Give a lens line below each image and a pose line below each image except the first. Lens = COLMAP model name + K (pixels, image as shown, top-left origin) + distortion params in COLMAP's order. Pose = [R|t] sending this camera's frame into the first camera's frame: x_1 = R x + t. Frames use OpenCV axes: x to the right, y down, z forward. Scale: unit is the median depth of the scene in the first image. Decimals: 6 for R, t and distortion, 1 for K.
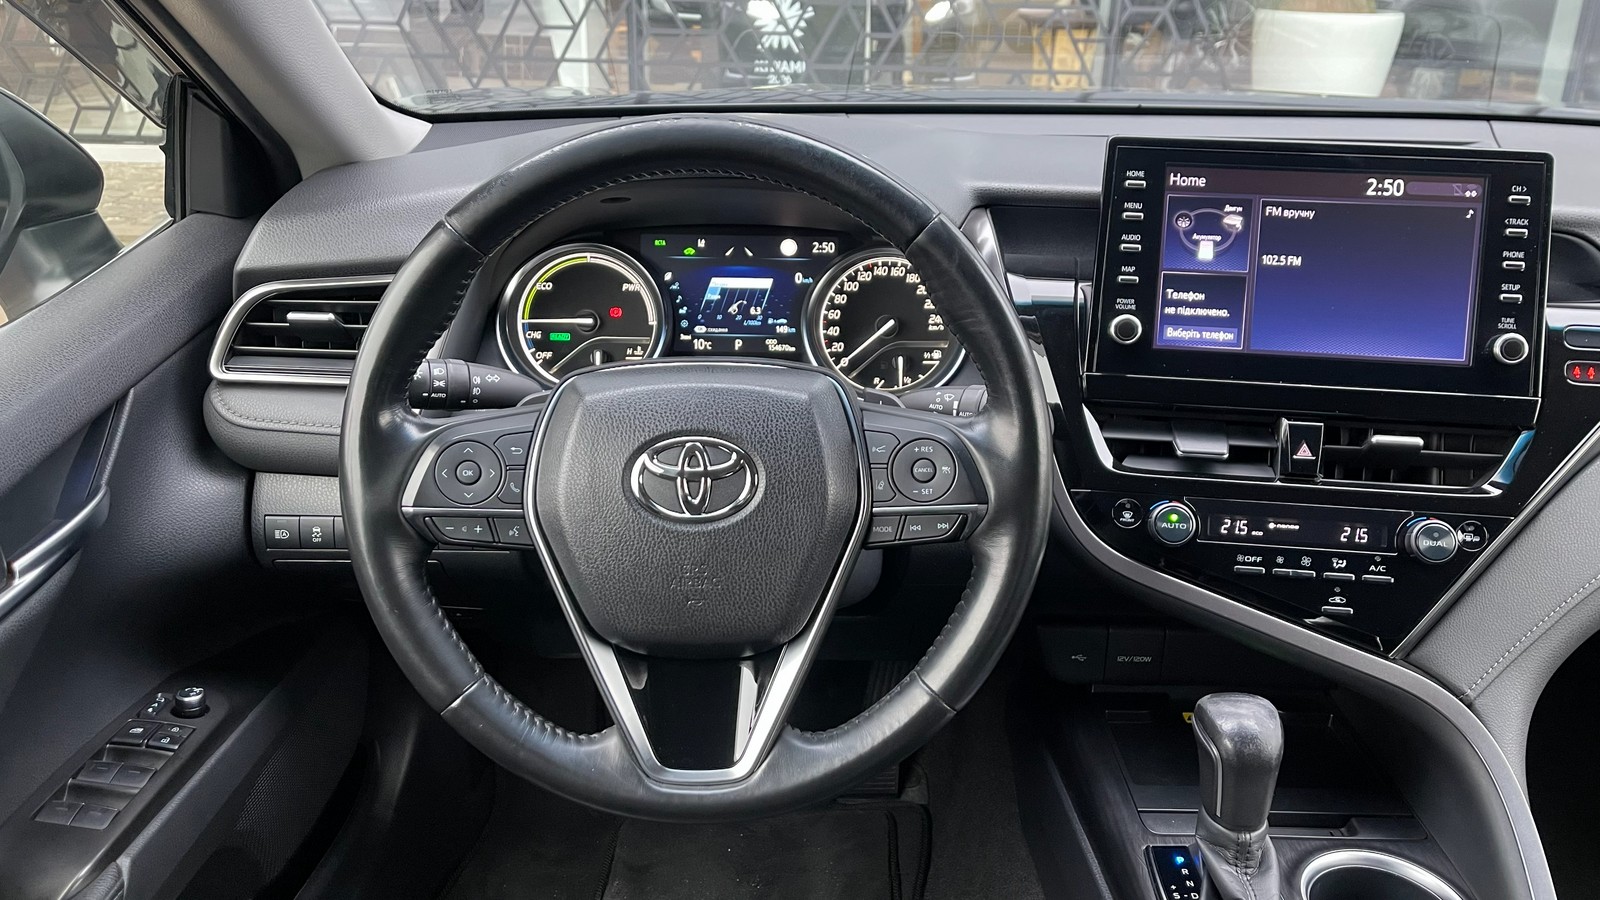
lens RADIAL K [[1186.3, 0, 800.0], [0, 1186.3, 450.0], [0, 0, 1]] dist [0.070295, -0.095162]
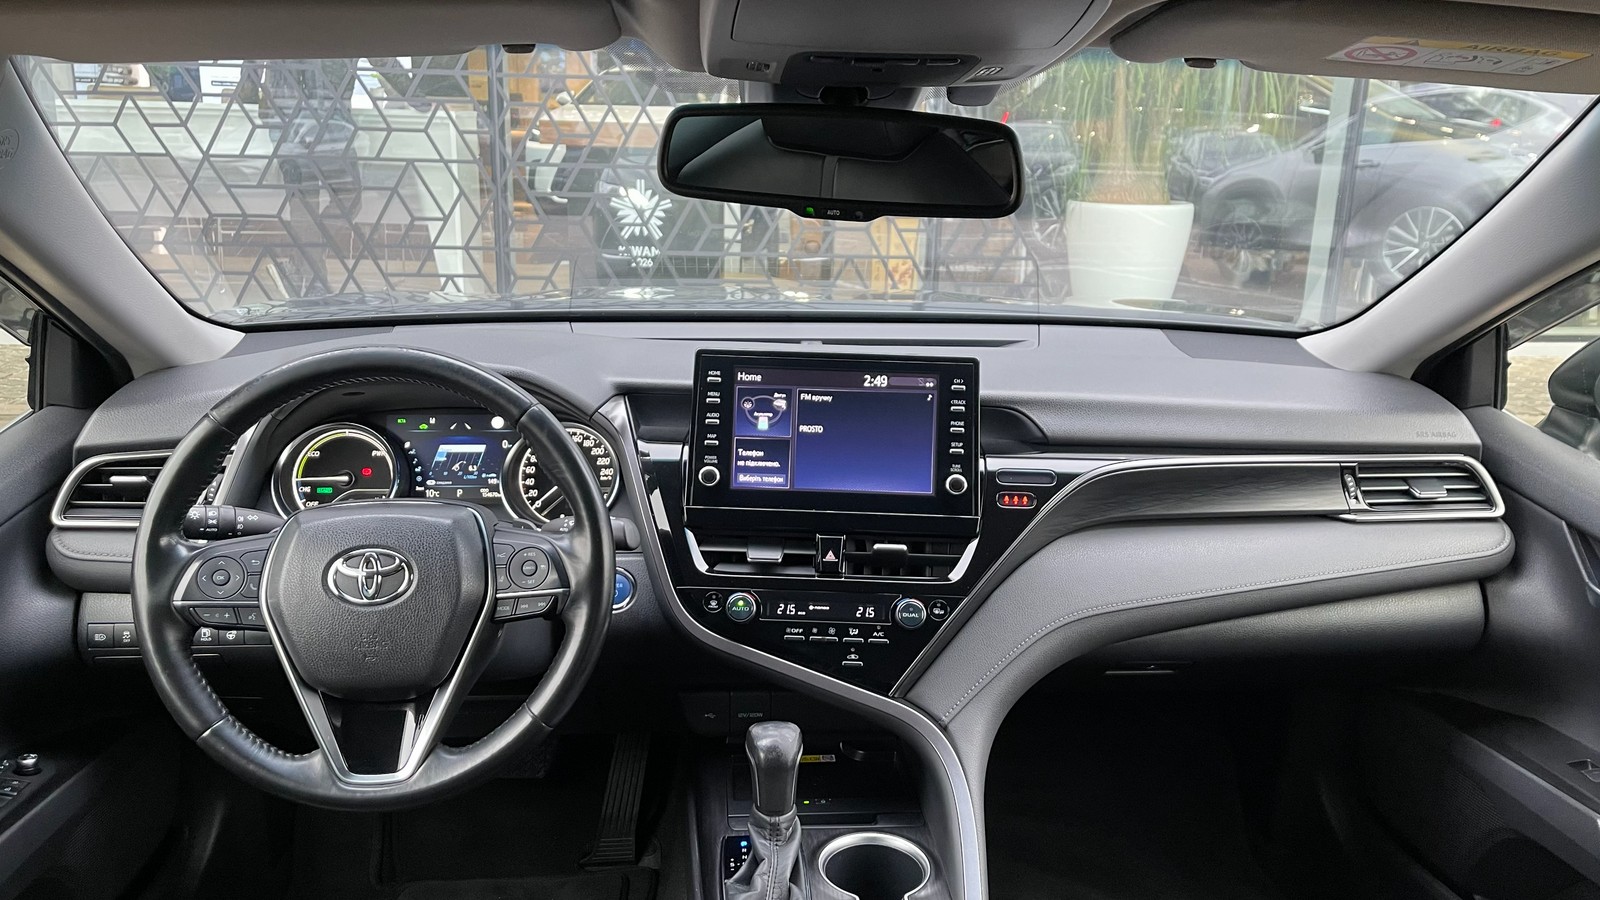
lens RADIAL K [[1186.3, 0, 800.0], [0, 1186.3, 450.0], [0, 0, 1]] dist [0.070295, -0.095162]
pose [[0.996616, -0.017139, 0.080389, 0.266530], [0.027628, 0.990965, -0.131241, 0.062300], [-0.077414, 0.133018, 0.988086, -0.462776]]
